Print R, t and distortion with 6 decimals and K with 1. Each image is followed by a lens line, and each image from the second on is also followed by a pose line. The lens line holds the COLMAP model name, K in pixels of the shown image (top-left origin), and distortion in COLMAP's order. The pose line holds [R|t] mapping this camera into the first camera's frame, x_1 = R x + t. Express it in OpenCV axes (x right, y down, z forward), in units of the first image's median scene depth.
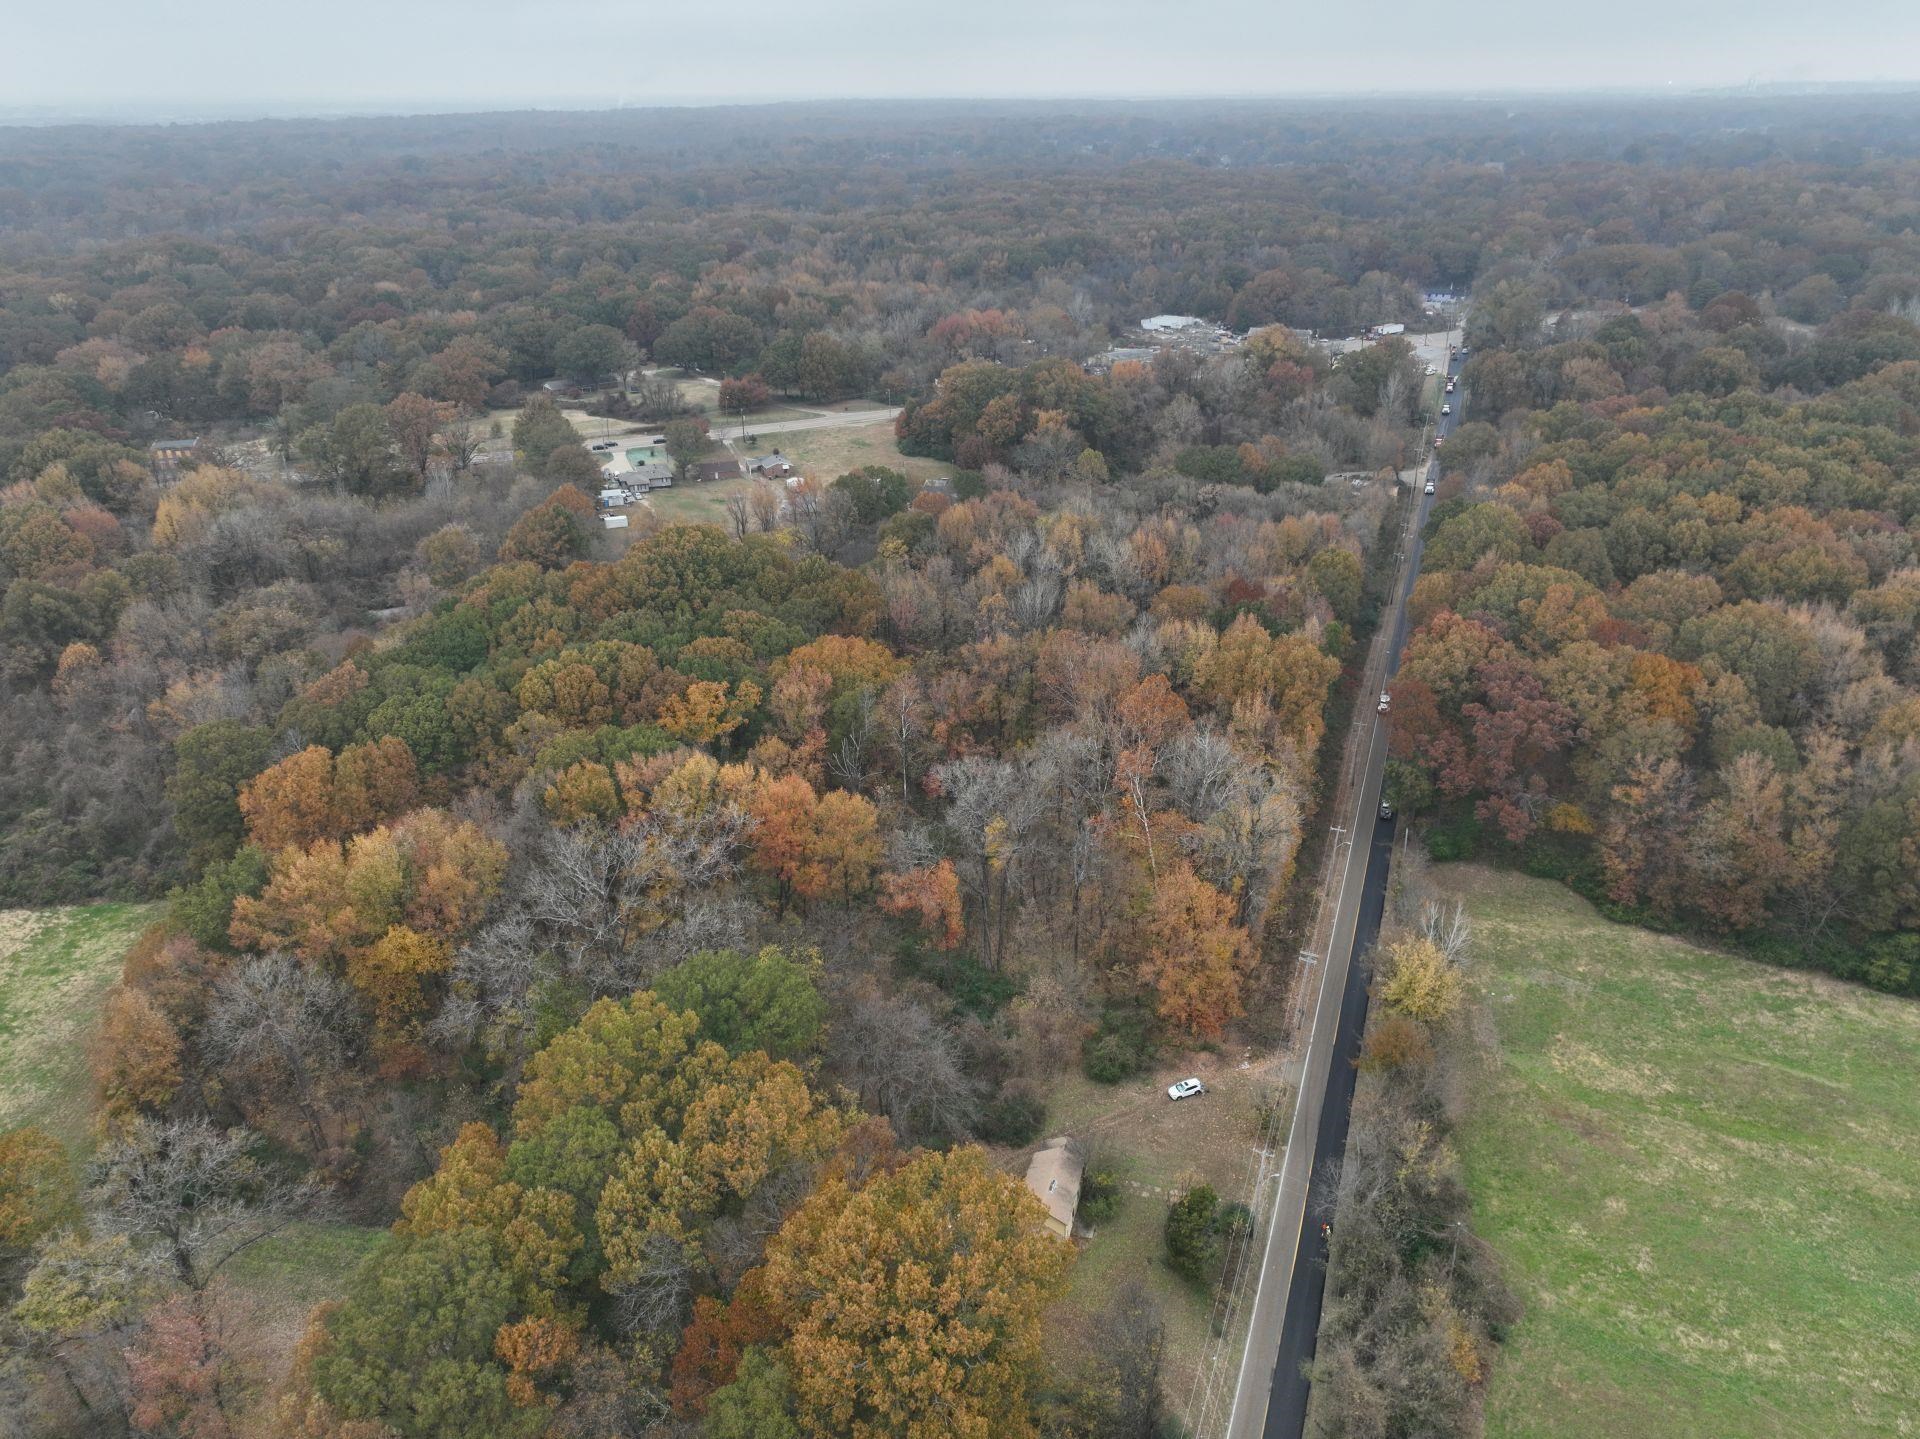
lens RADIAL K [[1346.2, 0, 964.7], [0, 1346.2, 714.4], [0, 0, 1]] dist [-0.004938, 0.026527]
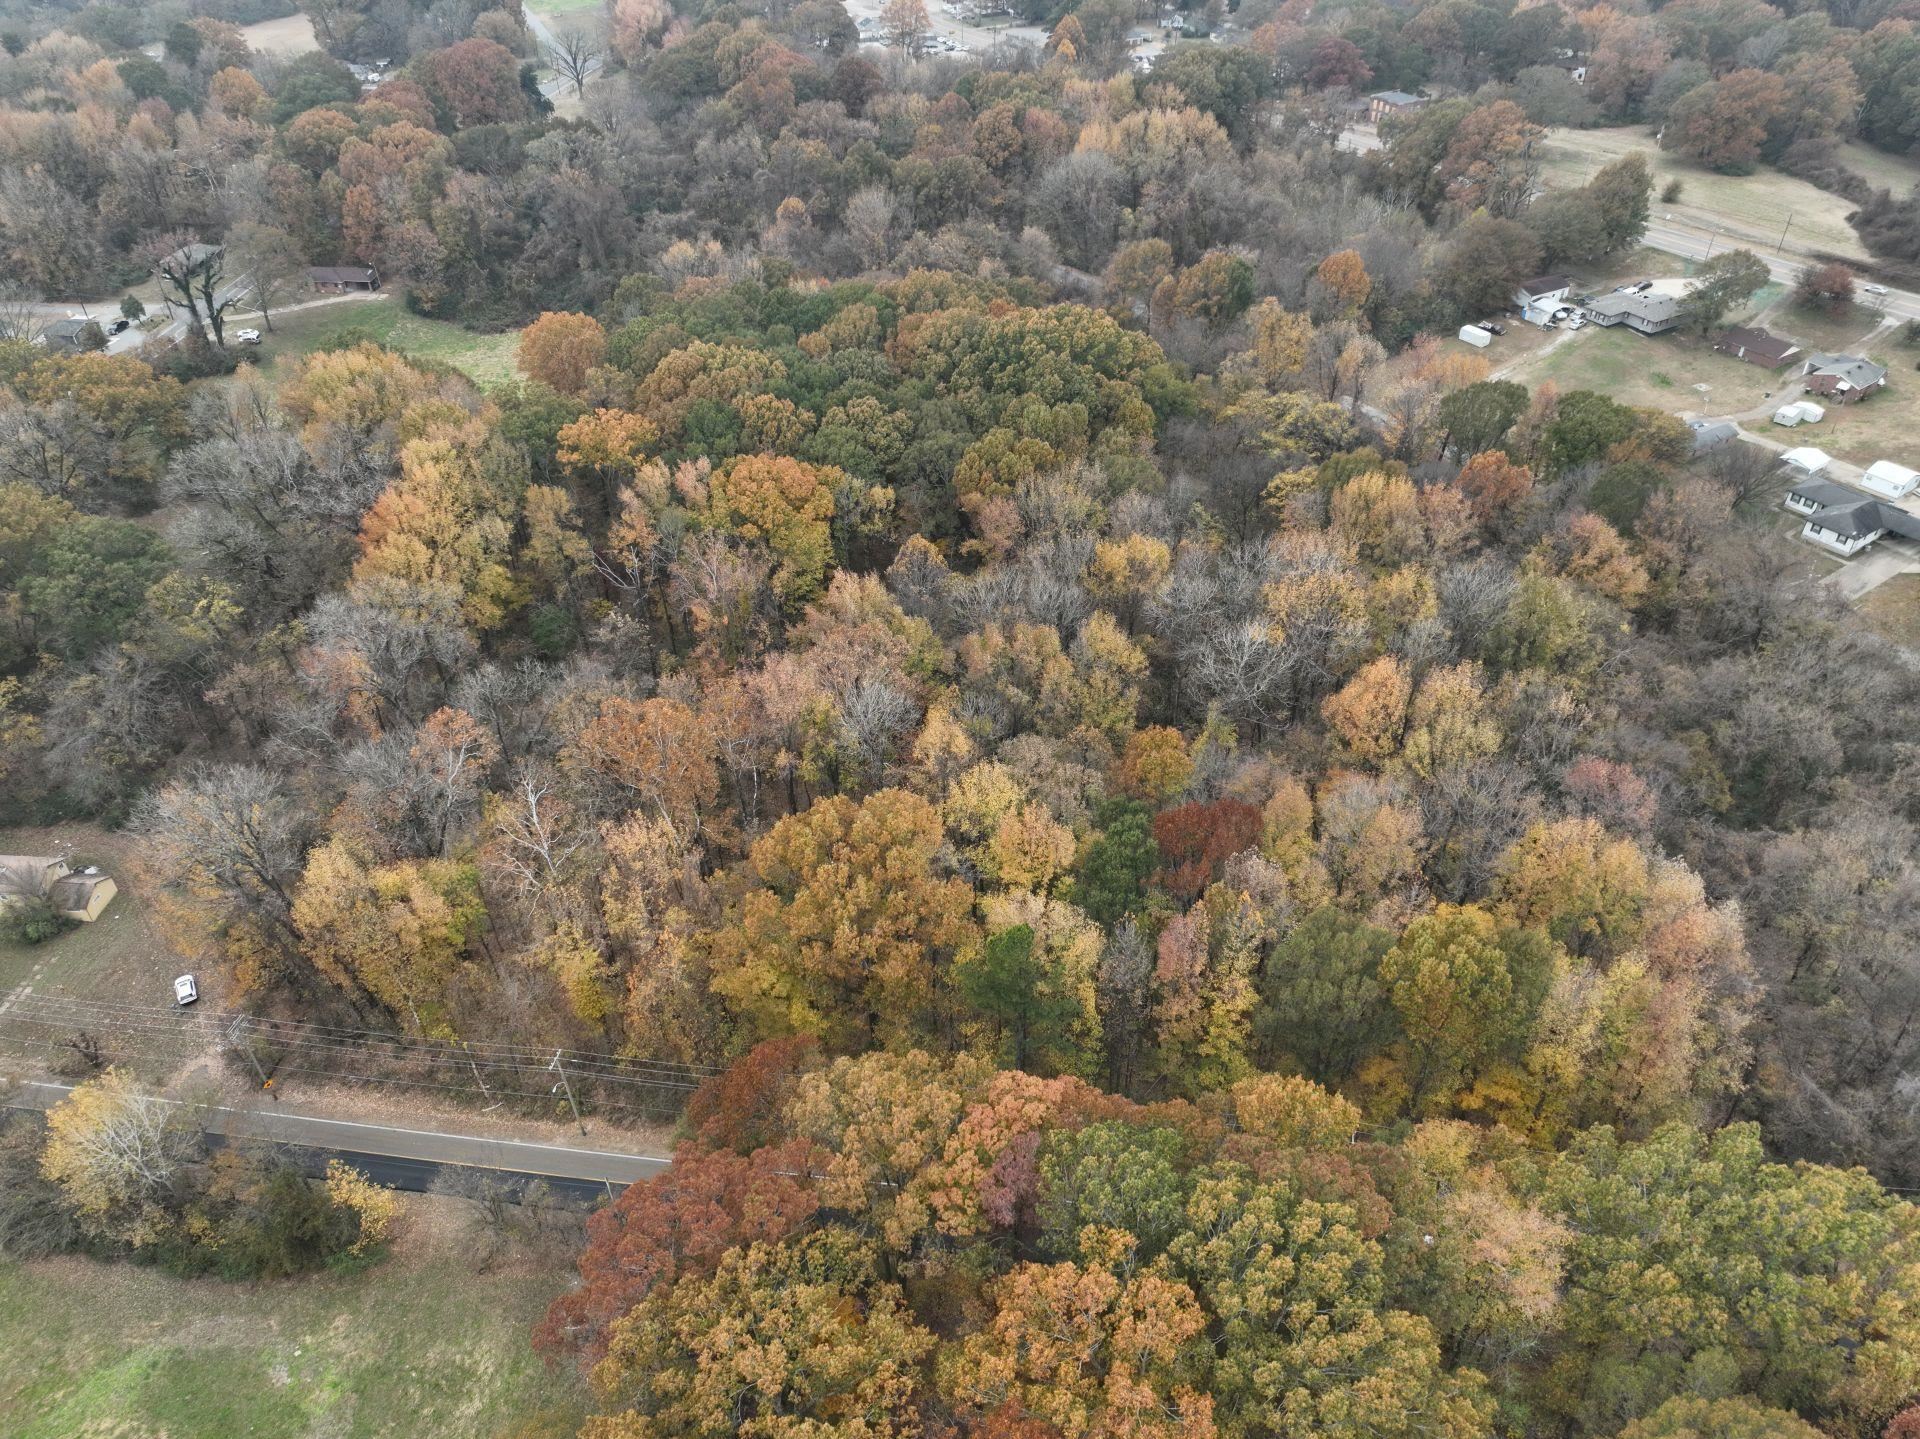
lens RADIAL K [[1346.2, 0, 957.4], [0, 1346.2, 715.2], [0, 0, 1]] dist [-0.004938, 0.026527]
pose [[0.202094, 0.603678, -0.771188, 0.601064], [-0.410250, 0.767201, 0.493049, -0.360131], [0.889299, 0.216738, 0.402706, 0.756031]]
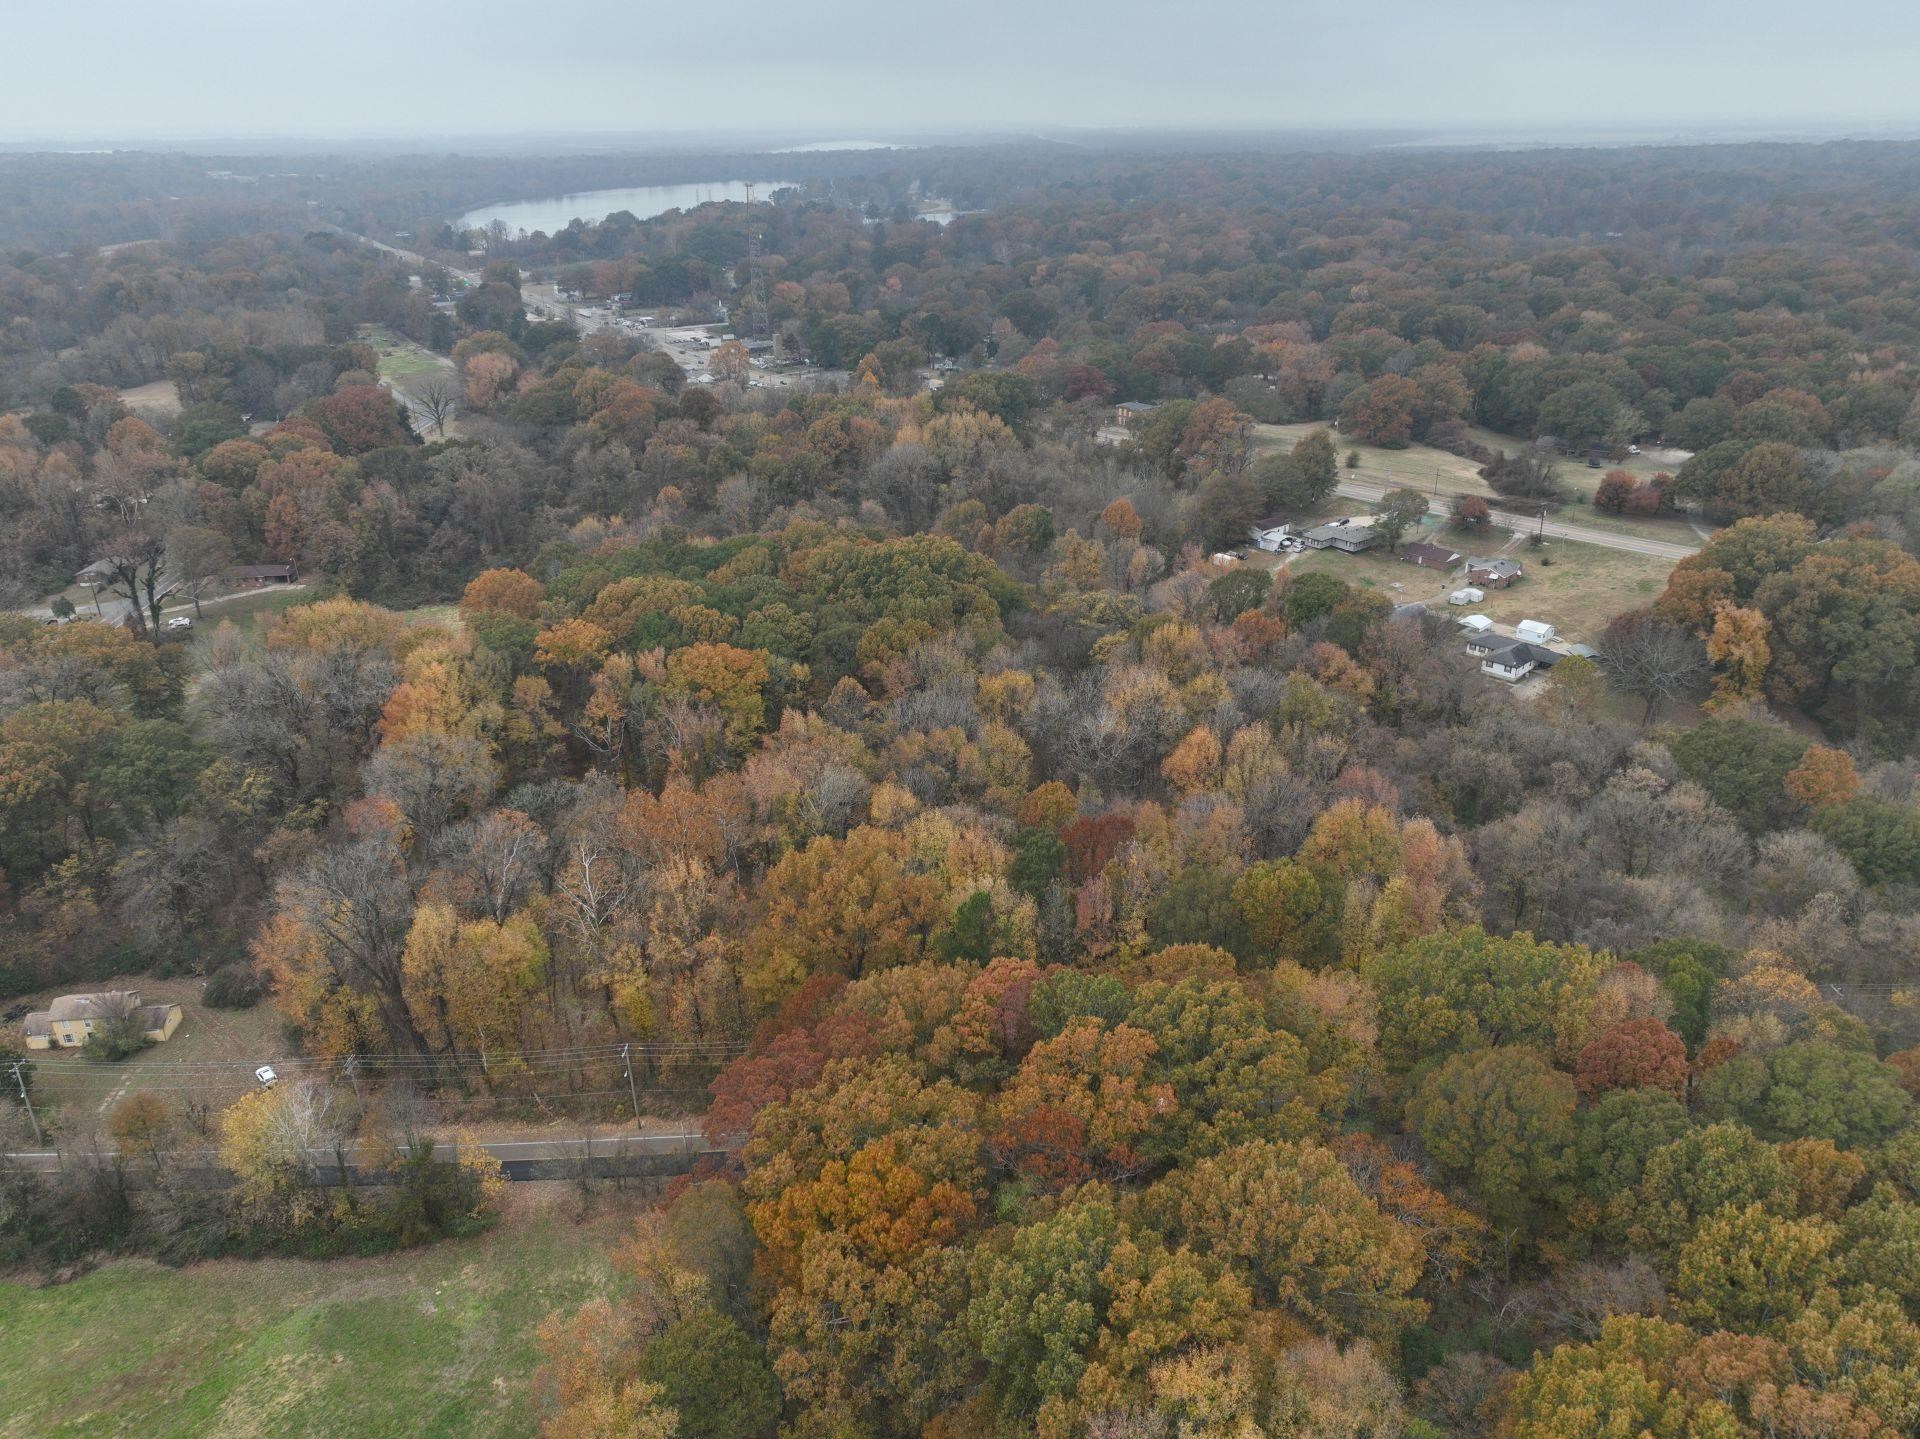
lens RADIAL K [[1346.2, 0, 955.8], [0, 1346.2, 713.4], [0, 0, 1]] dist [-0.004938, 0.026527]
pose [[0.365792, 0.384022, -0.847775, 0.811868], [-0.391458, 0.889894, 0.234198, -0.302871], [0.844368, 0.246201, 0.475845, 0.634288]]
